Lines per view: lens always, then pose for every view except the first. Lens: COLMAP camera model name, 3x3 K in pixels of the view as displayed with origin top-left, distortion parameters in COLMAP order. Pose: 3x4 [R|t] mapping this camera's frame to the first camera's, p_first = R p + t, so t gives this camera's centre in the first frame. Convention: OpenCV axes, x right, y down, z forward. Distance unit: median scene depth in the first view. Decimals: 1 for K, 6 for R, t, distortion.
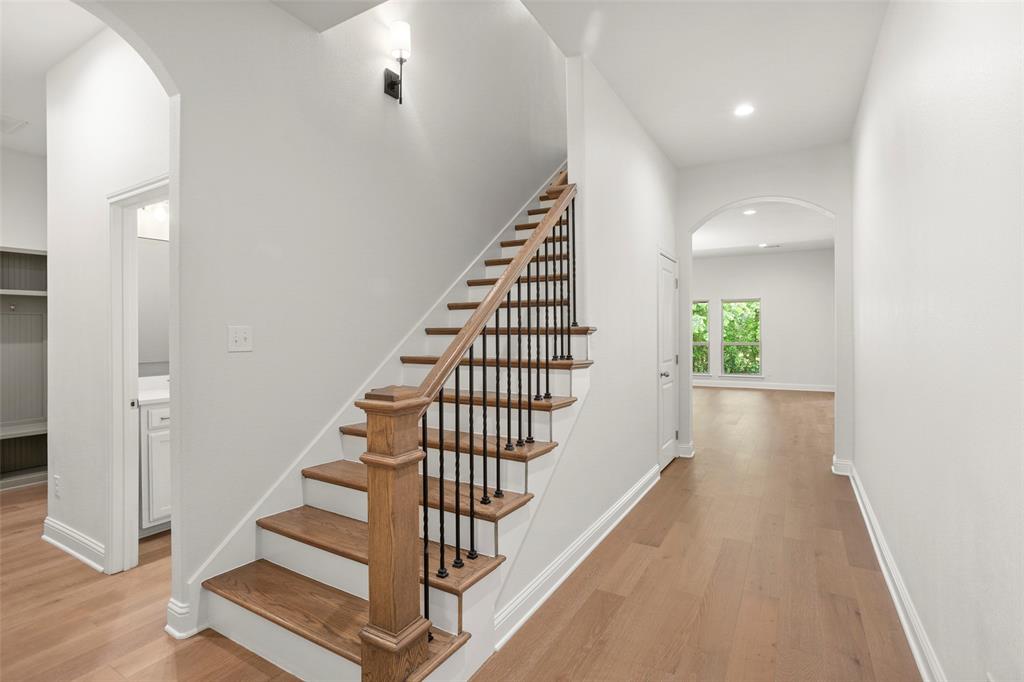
lens RADIAL K [[502.6, 0, 505.9], [0, 502.6, 333.5], [0, 0, 1]] dist [-0.058932, 0.033748]
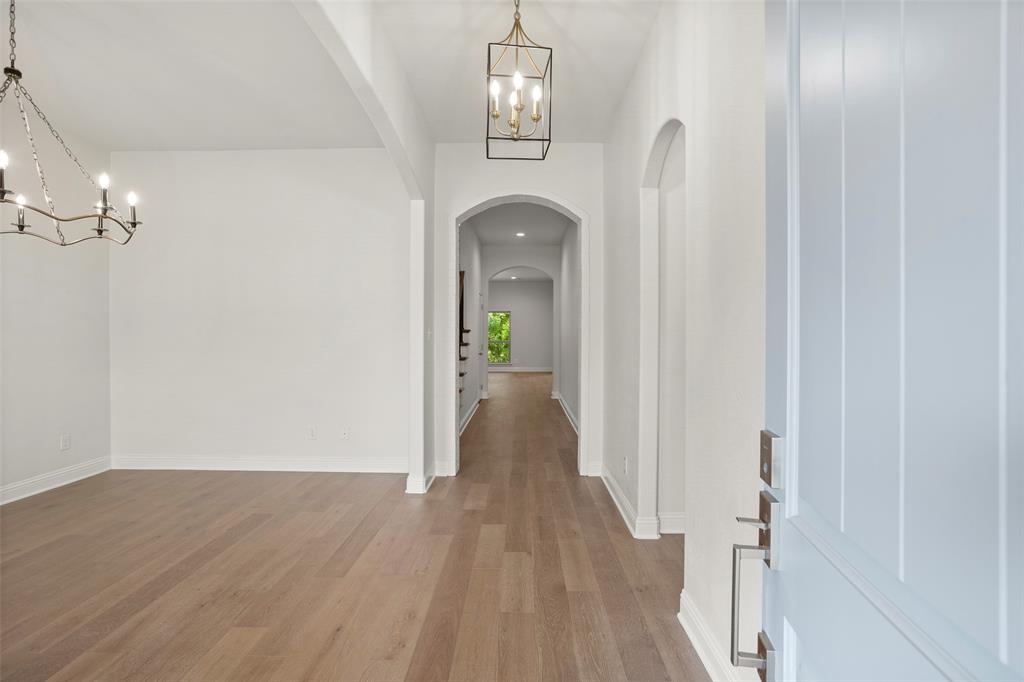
lens RADIAL K [[502.6, 0, 505.9], [0, 502.6, 333.5], [0, 0, 1]] dist [-0.058932, 0.033748]
pose [[0.879234, 0.007793, 0.476327, -0.255942], [-0.005439, 0.999965, -0.006321, 0.006540], [-0.476360, 0.002966, 0.879245, -0.380849]]
